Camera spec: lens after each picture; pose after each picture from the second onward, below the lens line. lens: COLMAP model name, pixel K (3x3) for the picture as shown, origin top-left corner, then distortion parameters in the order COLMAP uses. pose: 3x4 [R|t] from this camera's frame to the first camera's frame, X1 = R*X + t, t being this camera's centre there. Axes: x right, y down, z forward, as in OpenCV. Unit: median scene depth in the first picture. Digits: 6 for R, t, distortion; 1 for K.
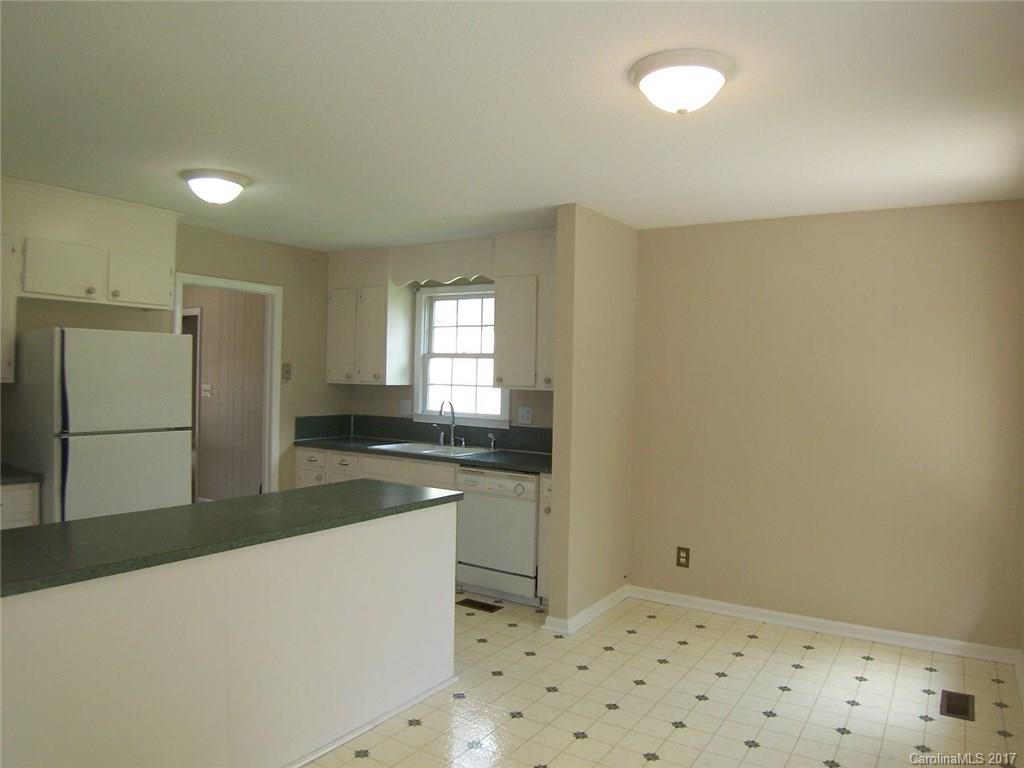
lens RADIAL K [[711.1, 0, 512.0], [0, 711.1, 384.0], [0, 0, 1]] dist [-0.096793, 0.008080]
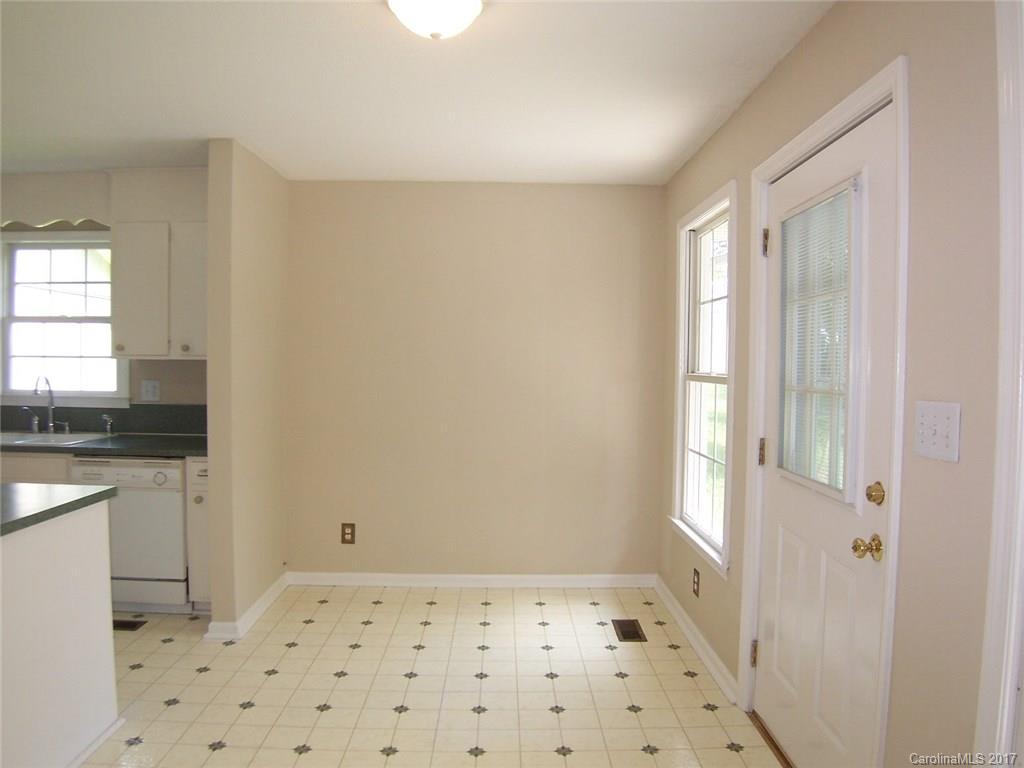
lens RADIAL K [[711.1, 0, 512.0], [0, 711.1, 384.0], [0, 0, 1]] dist [-0.096793, 0.008080]
pose [[0.826761, -0.032728, 0.561601, -0.100715], [0.013323, 0.999165, 0.038615, 0.011819], [-0.562396, -0.024444, 0.826506, 0.098433]]
